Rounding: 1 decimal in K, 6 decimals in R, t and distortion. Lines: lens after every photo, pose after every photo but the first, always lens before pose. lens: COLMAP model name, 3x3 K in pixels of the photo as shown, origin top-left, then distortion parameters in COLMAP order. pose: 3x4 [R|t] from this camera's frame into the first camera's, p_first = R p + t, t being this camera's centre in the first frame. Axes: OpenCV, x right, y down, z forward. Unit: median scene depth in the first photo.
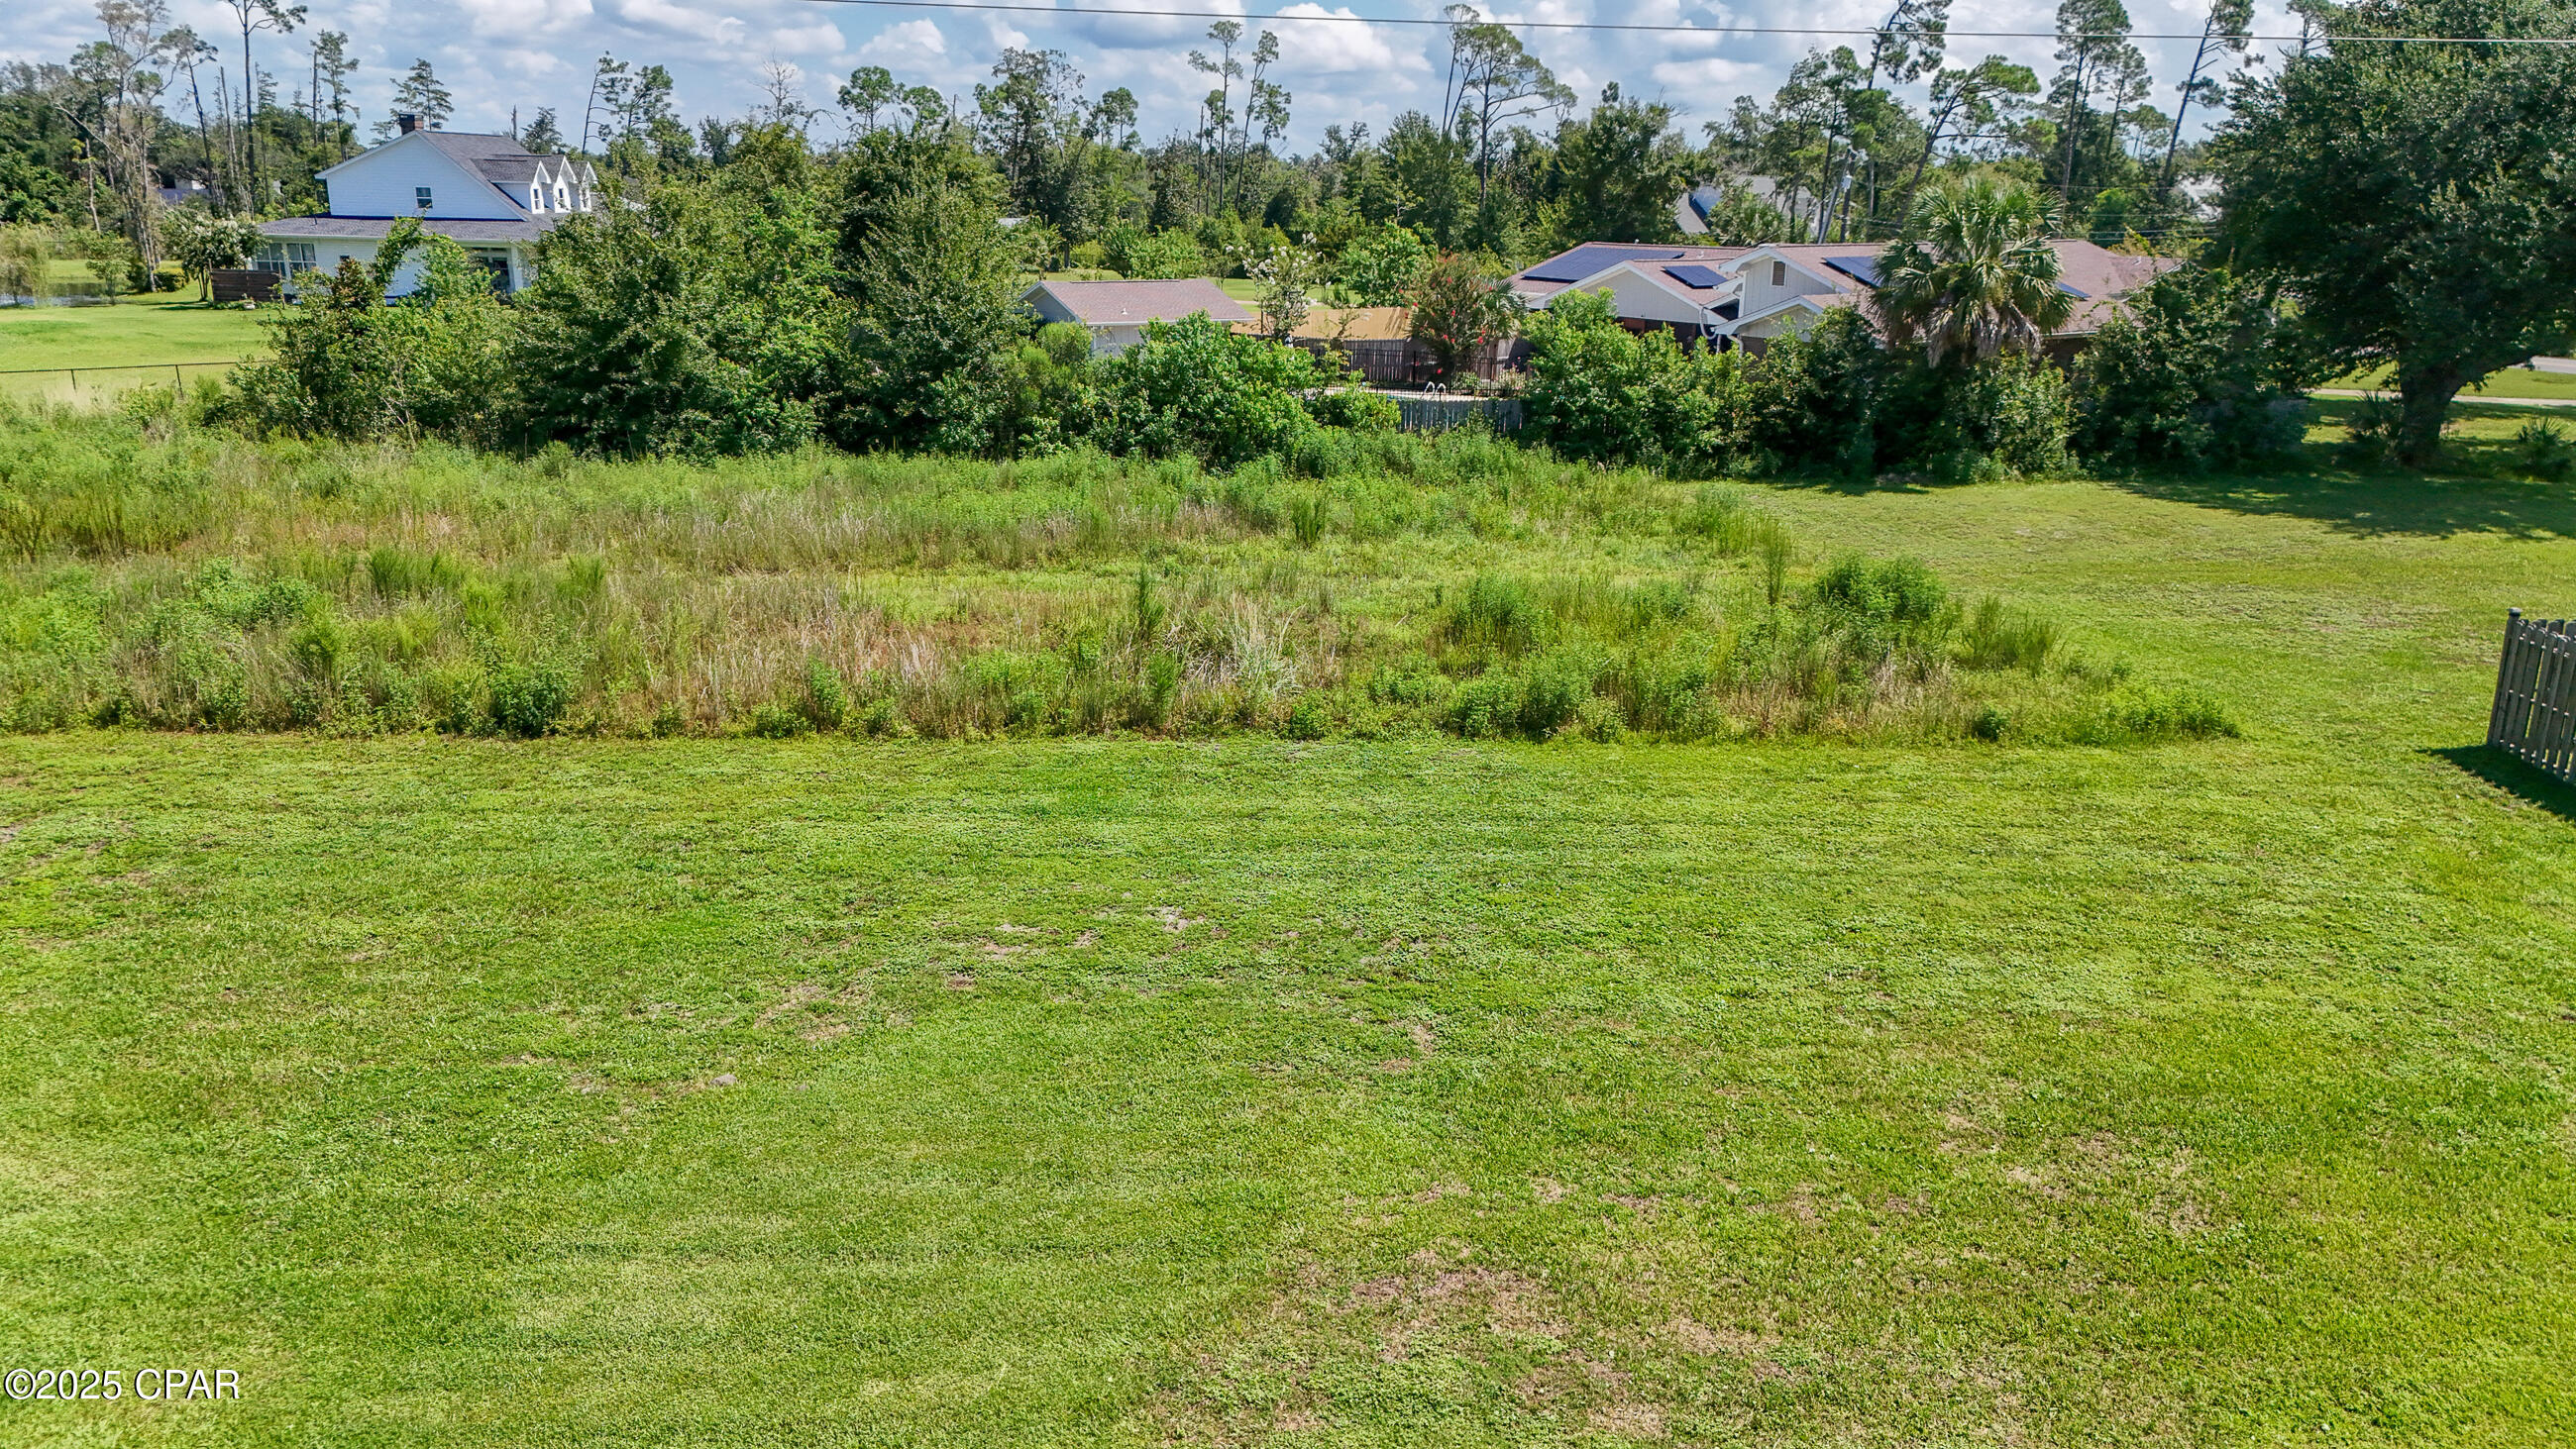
lens RADIAL K [[1909.0, 0, 1301.3], [0, 1909.0, 727.8], [0, 0, 1]] dist [0.024155, -0.025792]
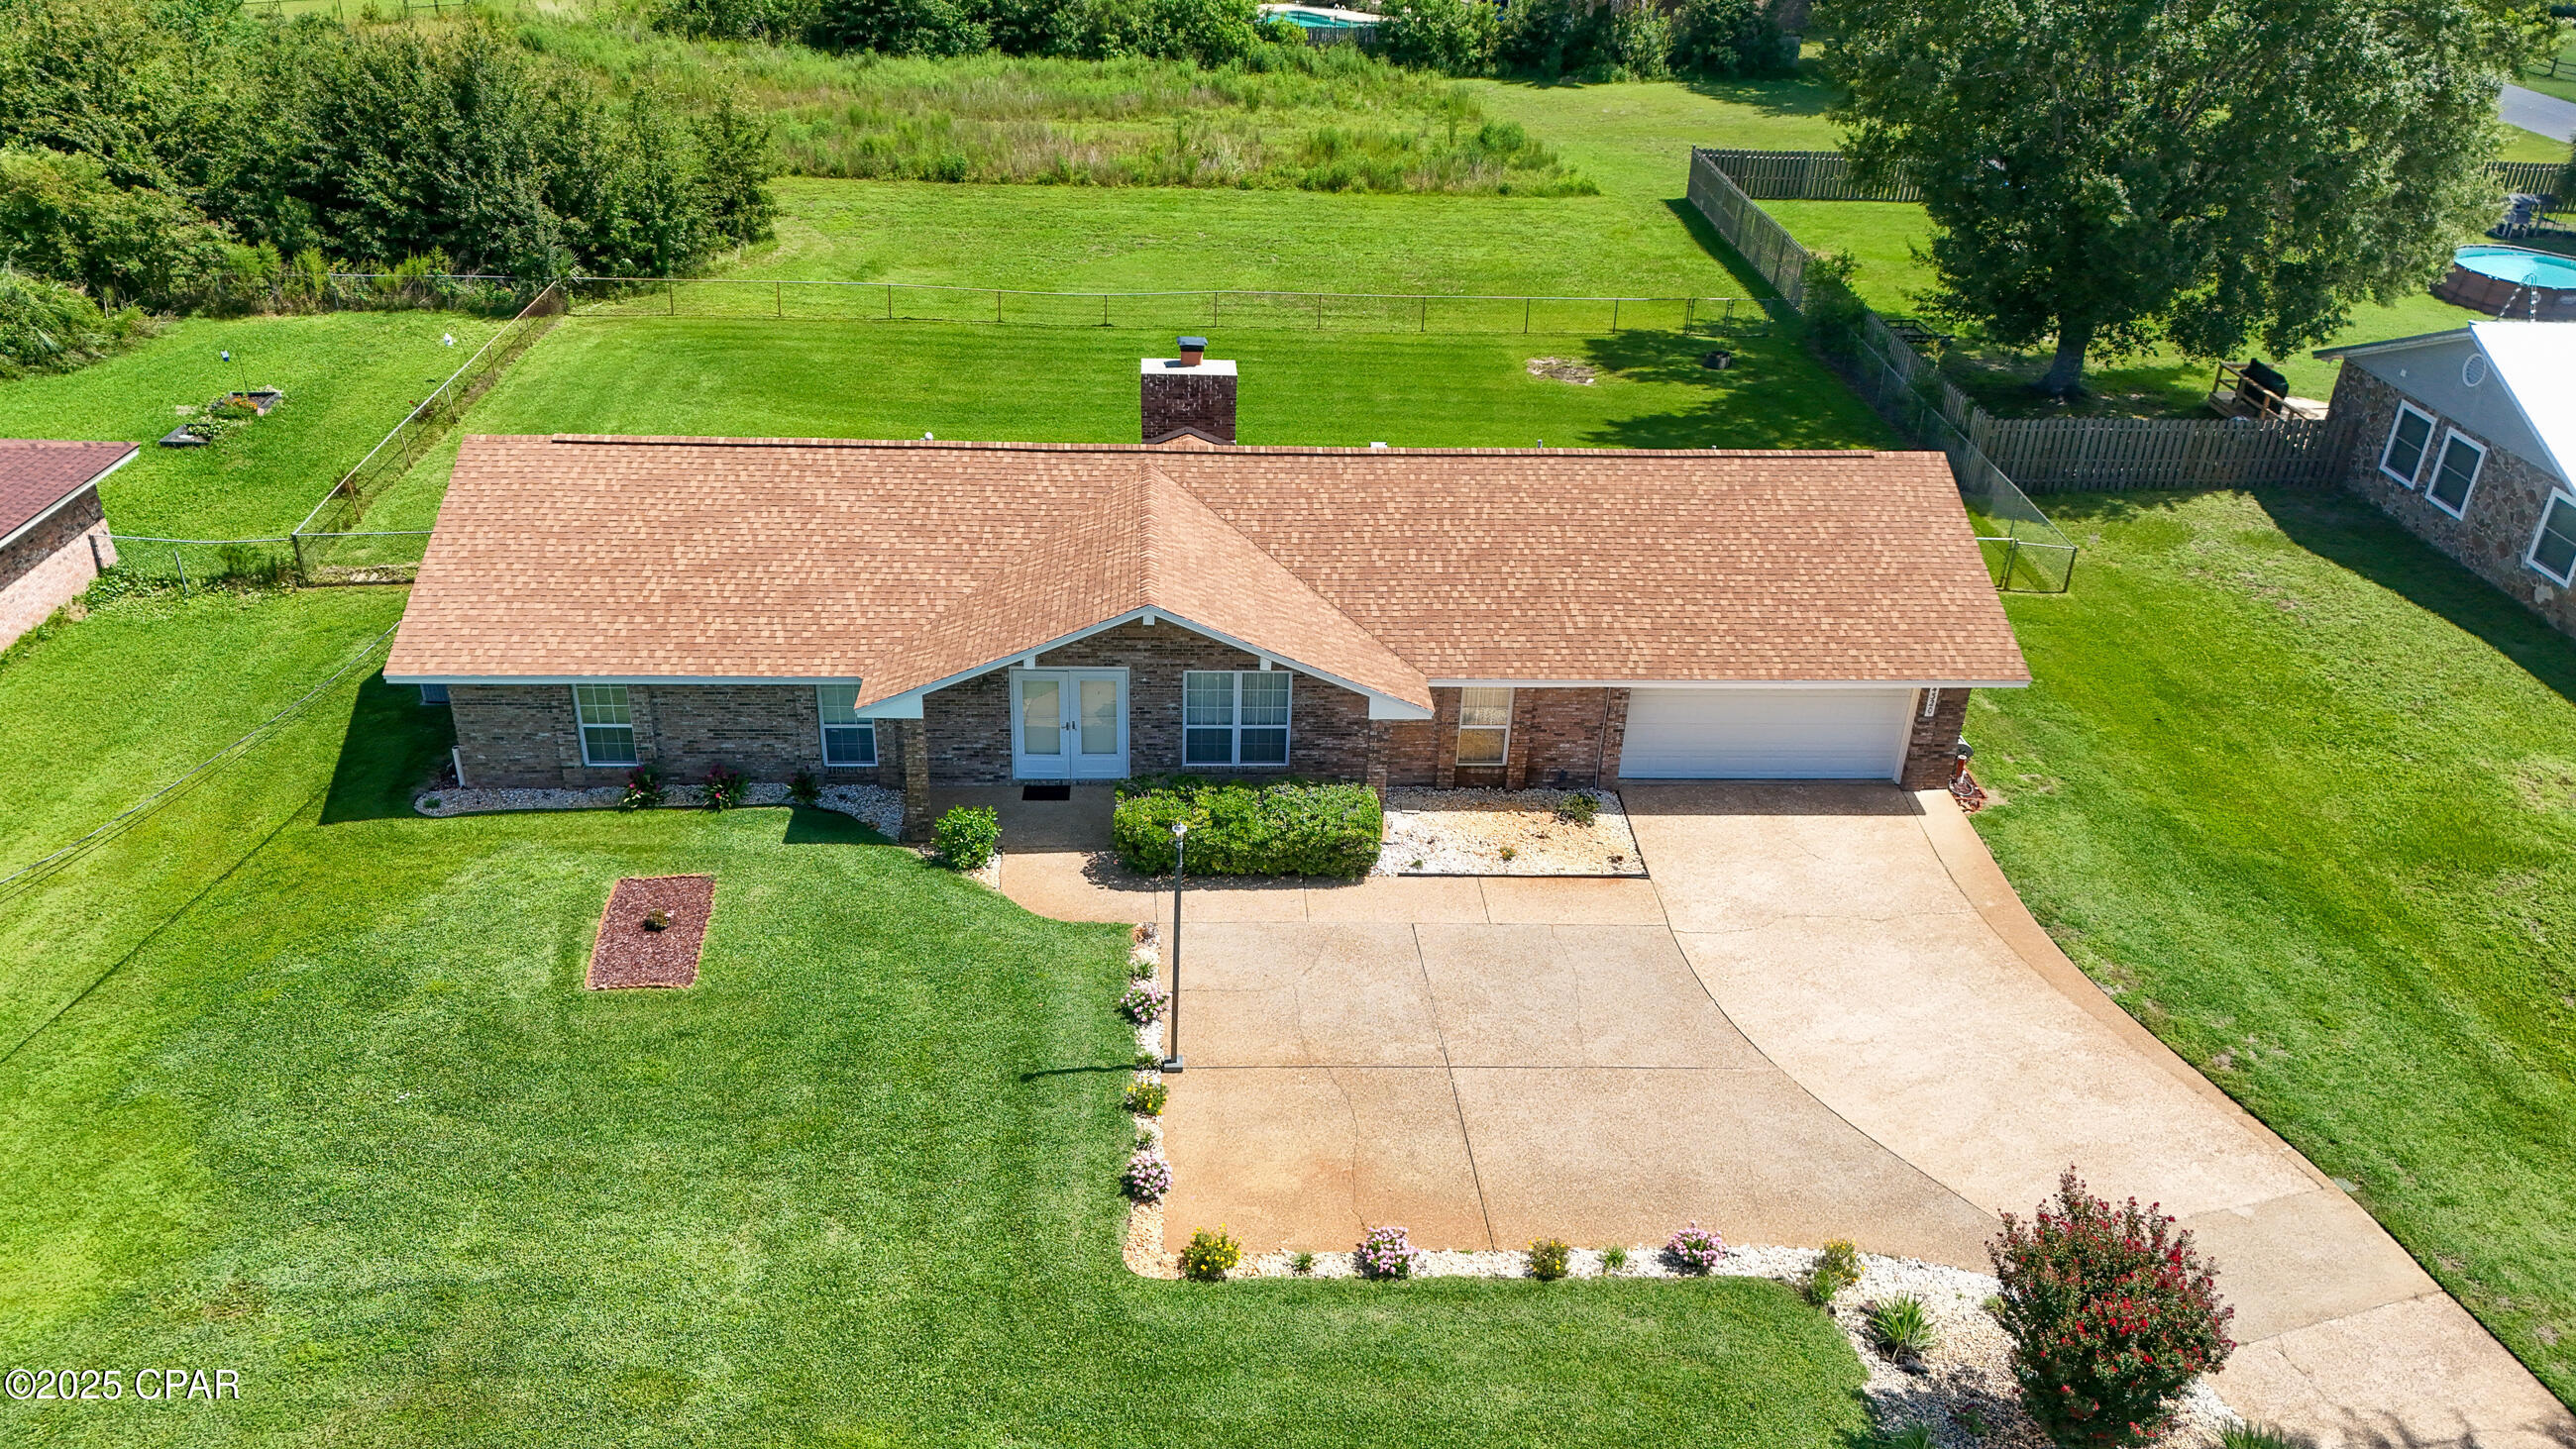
lens RADIAL K [[1909.0, 0, 1301.3], [0, 1909.0, 727.8], [0, 0, 1]] dist [0.024155, -0.025792]
pose [[0.999761, 0.012004, 0.018280, 0.022321], [-0.015696, 0.975920, 0.217564, 0.088306], [-0.015228, -0.217799, 0.975875, -0.987622]]
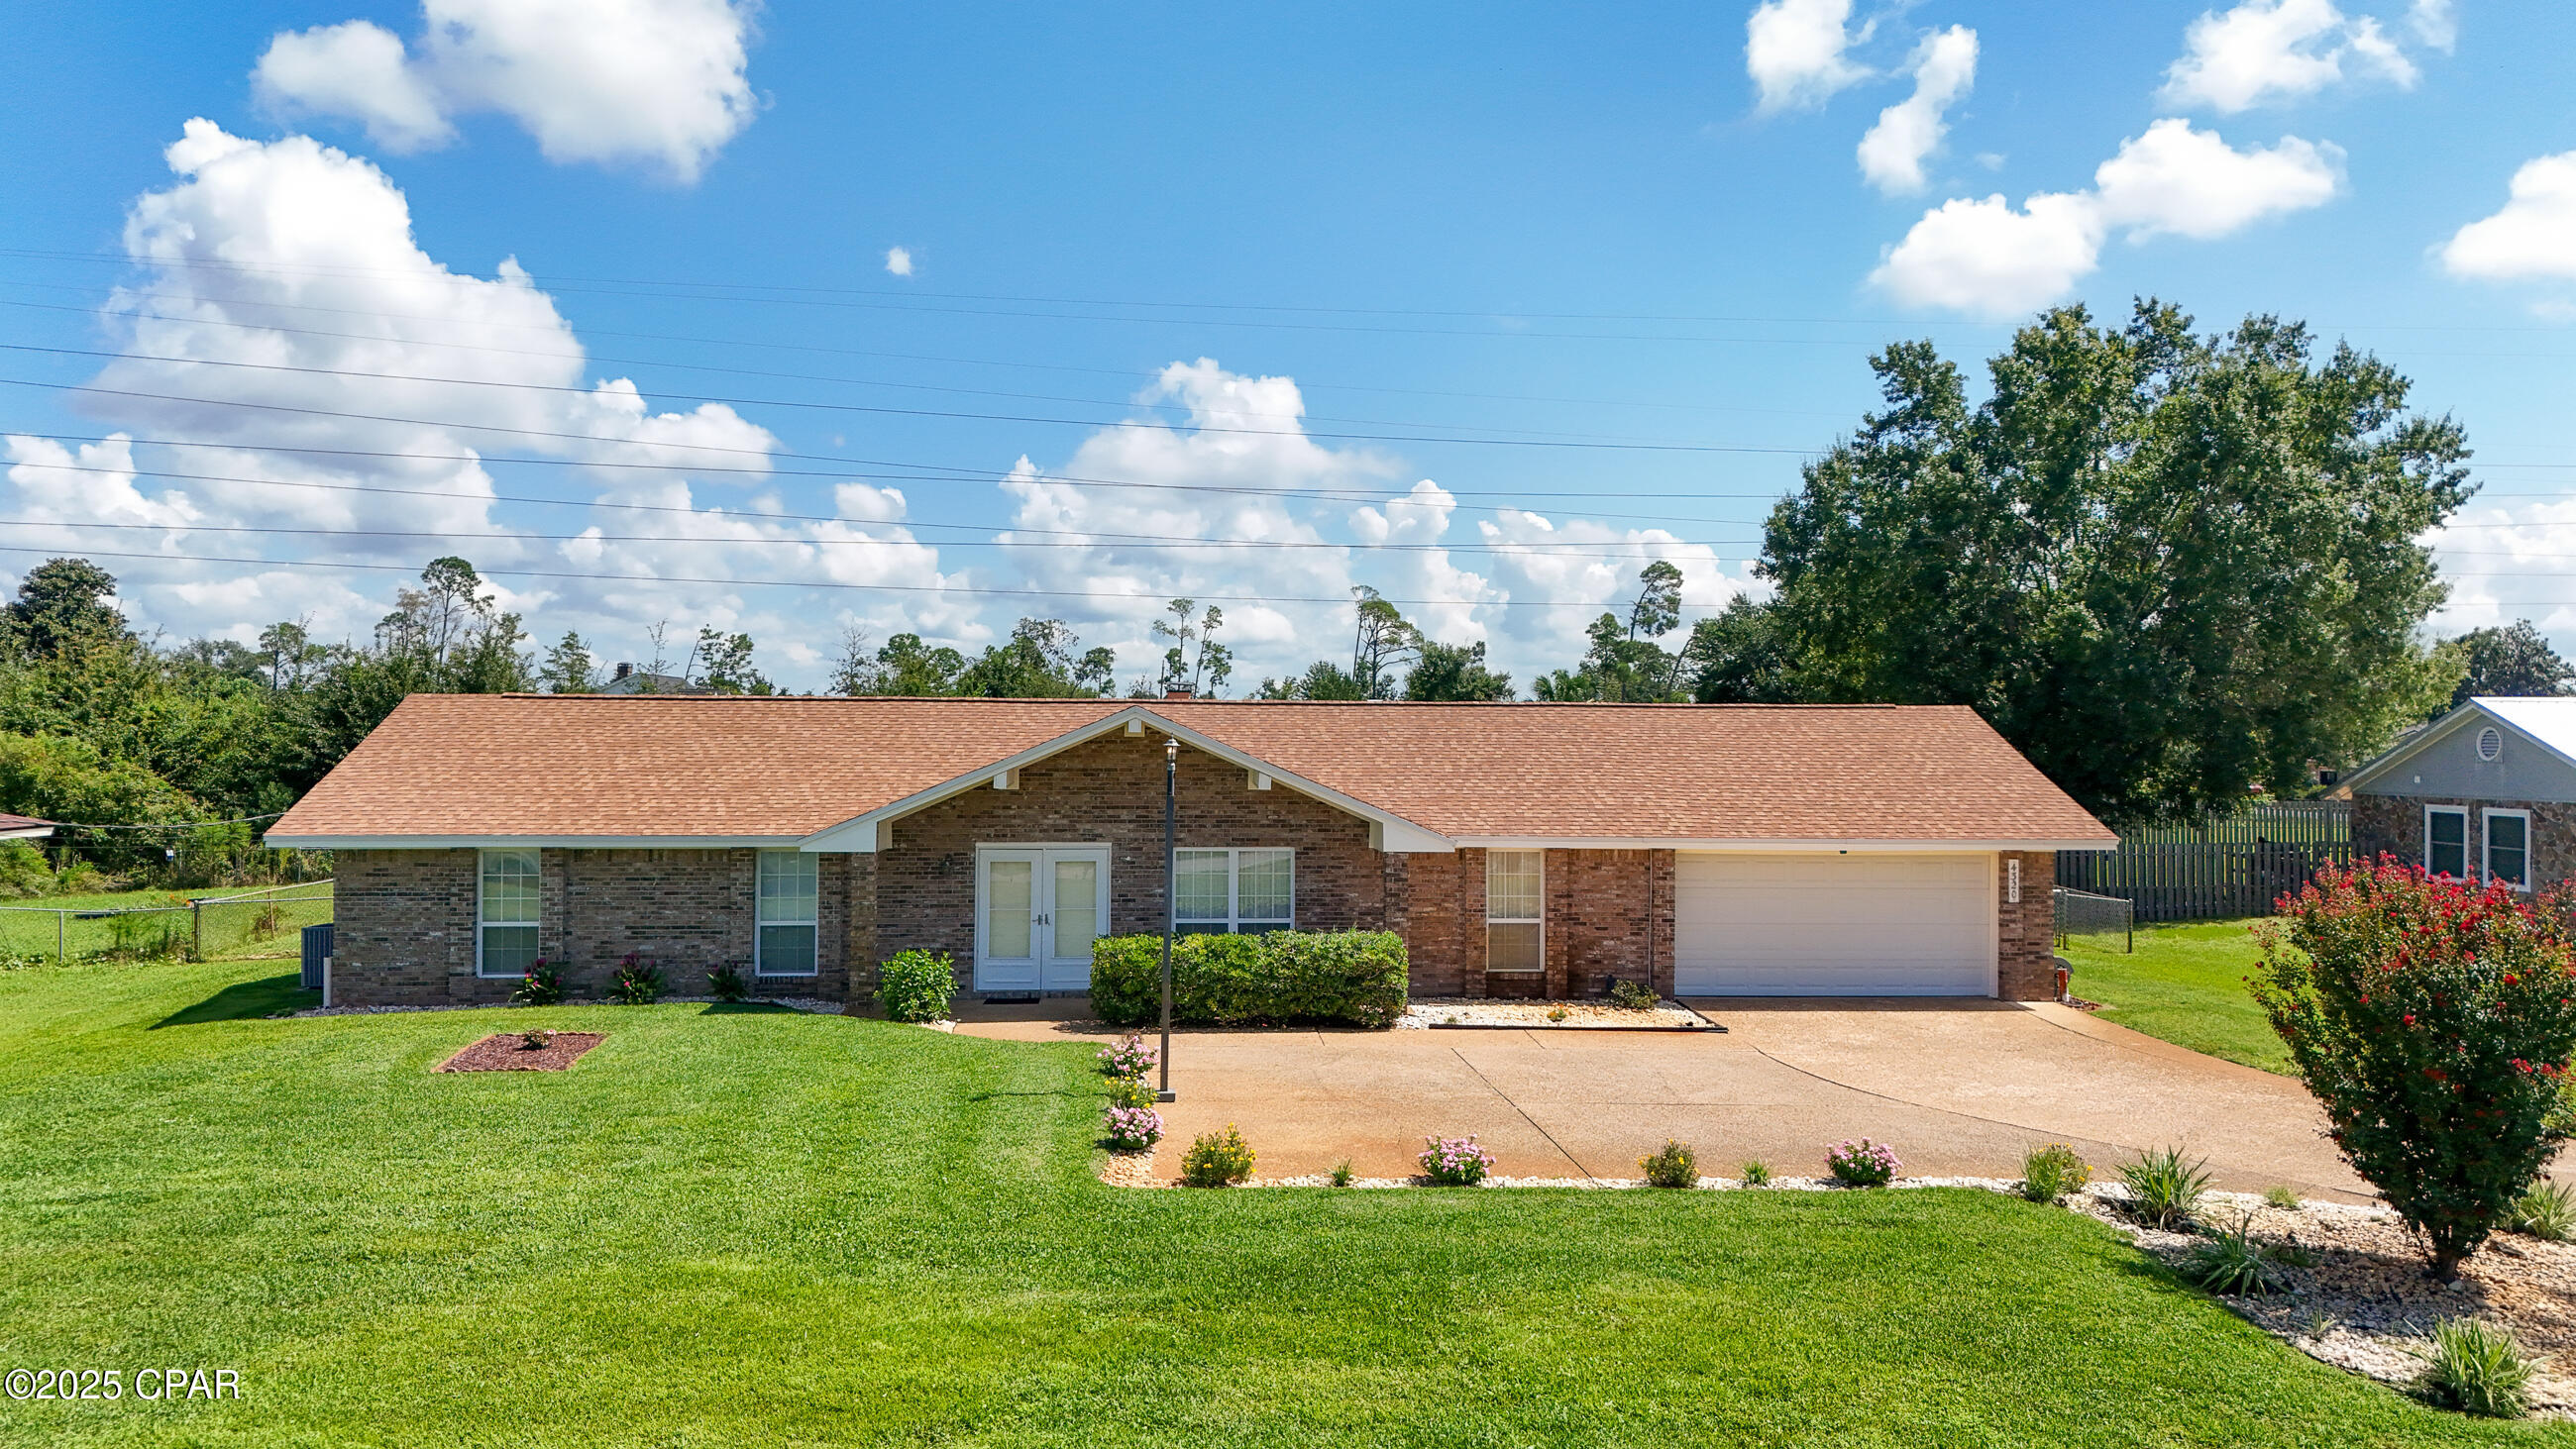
lens RADIAL K [[1906.0, 0, 1301.3], [0, 1906.0, 727.9], [0, 0, 1]] dist [0.009148, 0.005084]
pose [[0.999560, -0.007217, 0.028787, 0.016487], [0.015043, 0.959353, -0.281807, 0.337757], [-0.025583, 0.282116, 0.959039, -0.913645]]
